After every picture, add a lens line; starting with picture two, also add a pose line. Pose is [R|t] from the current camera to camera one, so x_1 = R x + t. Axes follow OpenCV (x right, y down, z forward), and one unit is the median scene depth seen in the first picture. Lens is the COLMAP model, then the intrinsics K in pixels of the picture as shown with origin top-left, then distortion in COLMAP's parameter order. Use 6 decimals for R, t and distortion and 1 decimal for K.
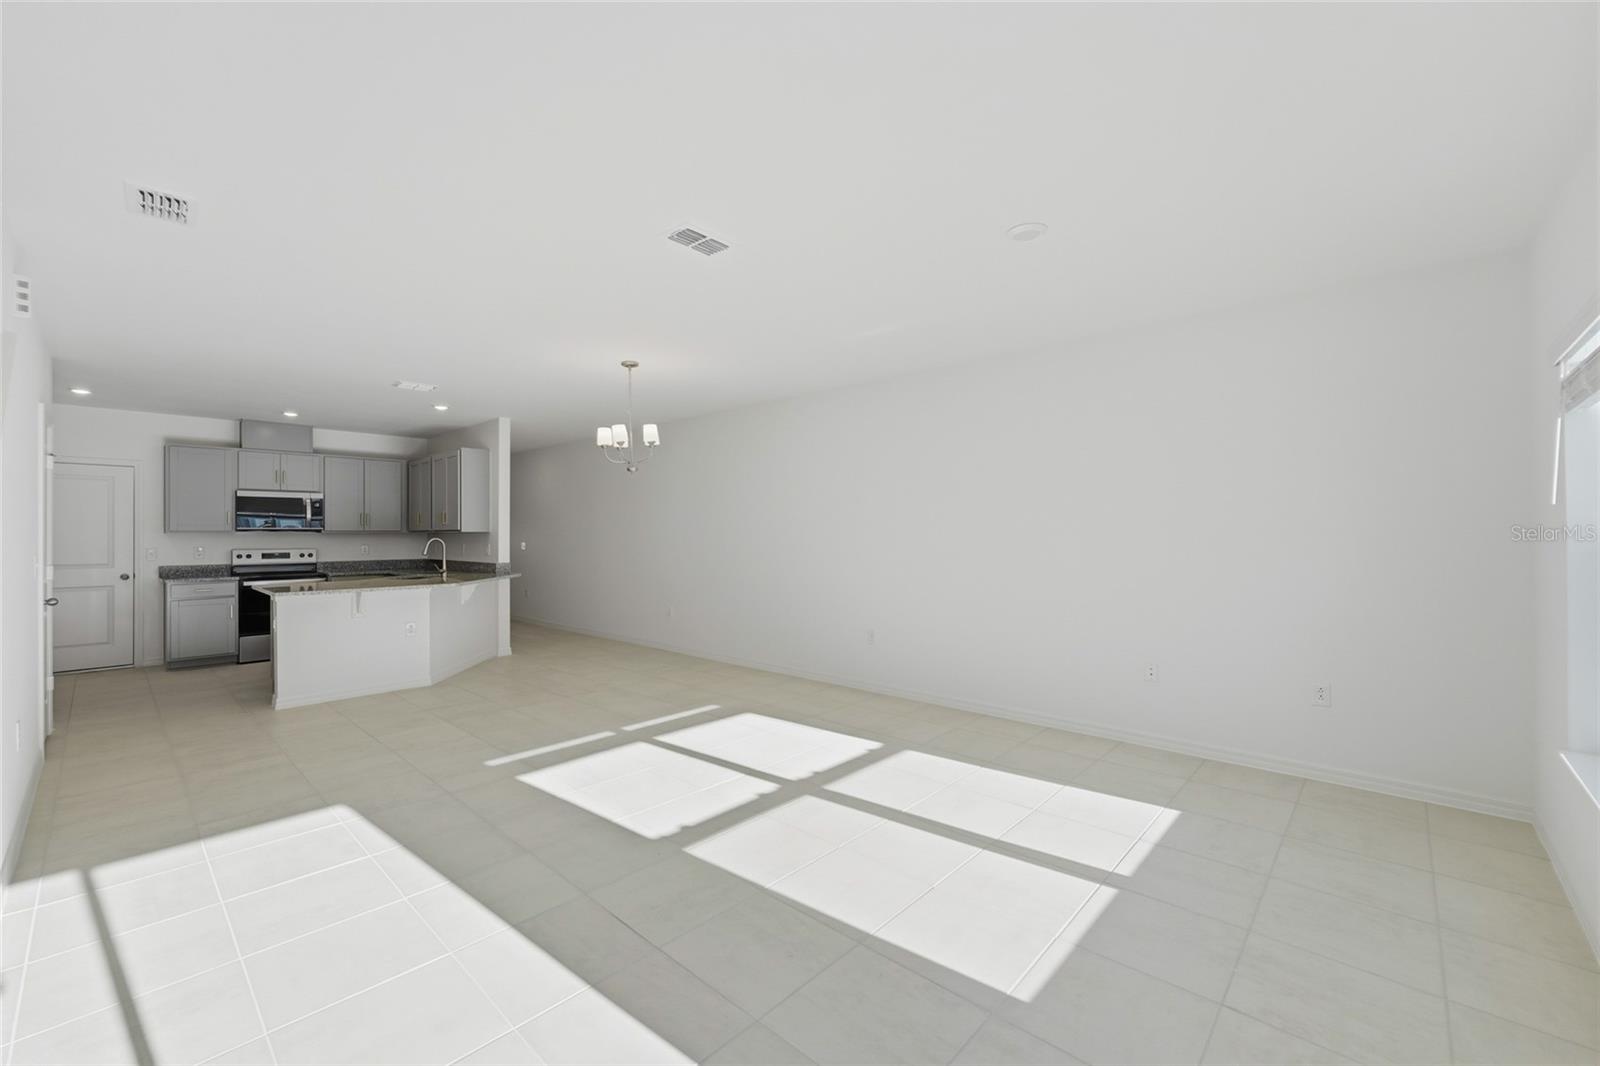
lens RADIAL K [[645.6, 0, 798.5], [0, 645.6, 536.1], [0, 0, 1]] dist [-0.001666, -0.000125]
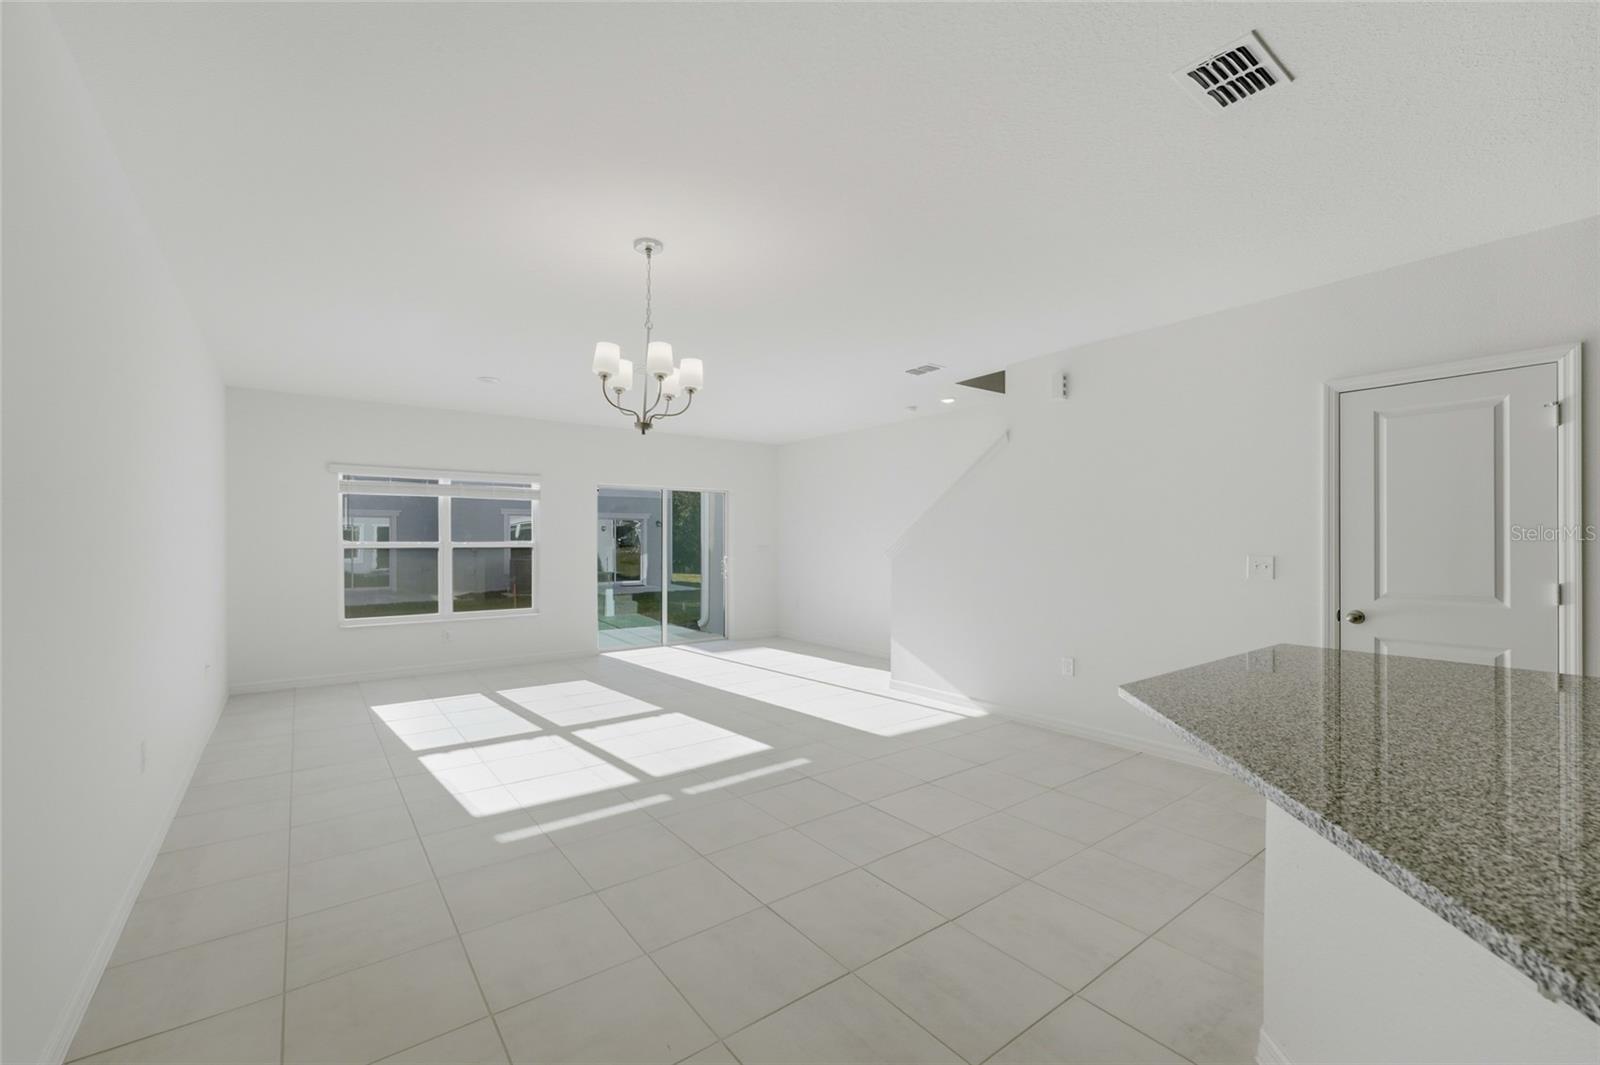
lens RADIAL K [[655.7, 0, 797.9], [0, 655.7, 540.8], [0, 0, 1]] dist [-0.000817, -0.000089]
pose [[-0.984333, 0.004257, 0.176266, -0.343753], [0.004579, 0.999989, 0.001419, 0.000575], [-0.176258, 0.002204, -0.984342, 1.069937]]
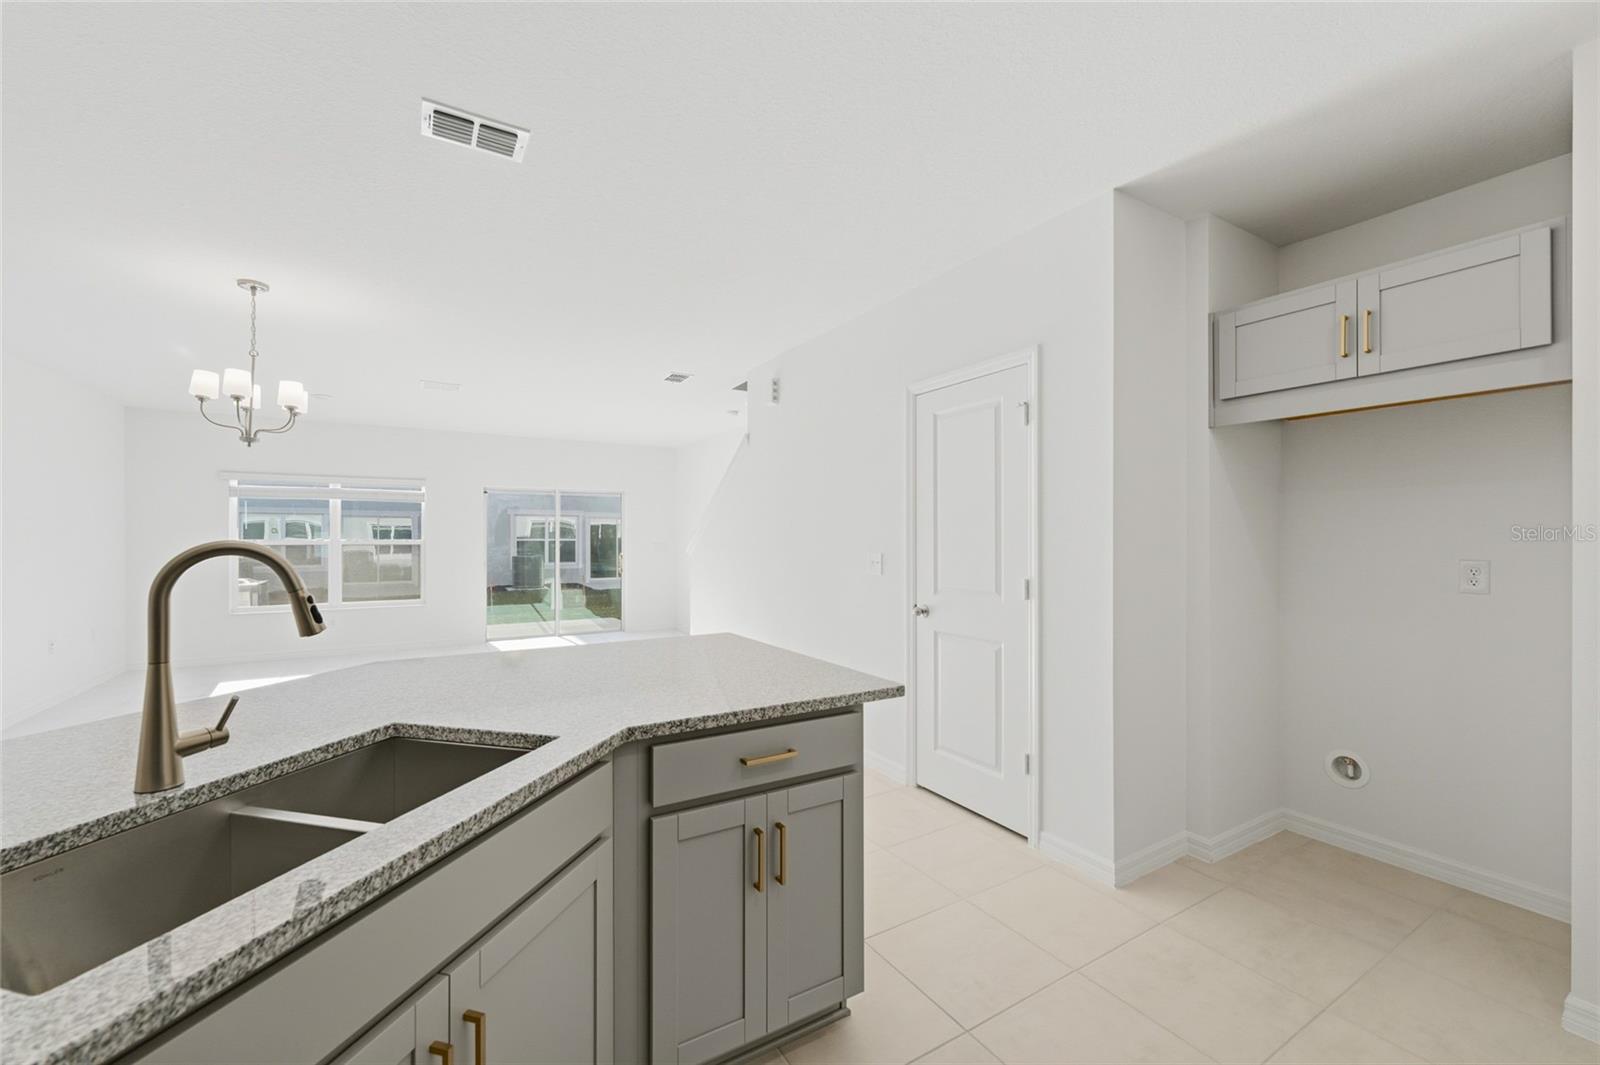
lens RADIAL K [[645.6, 0, 798.5], [0, 645.6, 535.6], [0, 0, 1]] dist [-0.001666, -0.000125]
pose [[-0.960984, 0.006586, 0.276524, -0.689696], [0.005605, 0.999975, -0.004338, 0.002964], [-0.276546, -0.002619, -0.960997, 1.024348]]
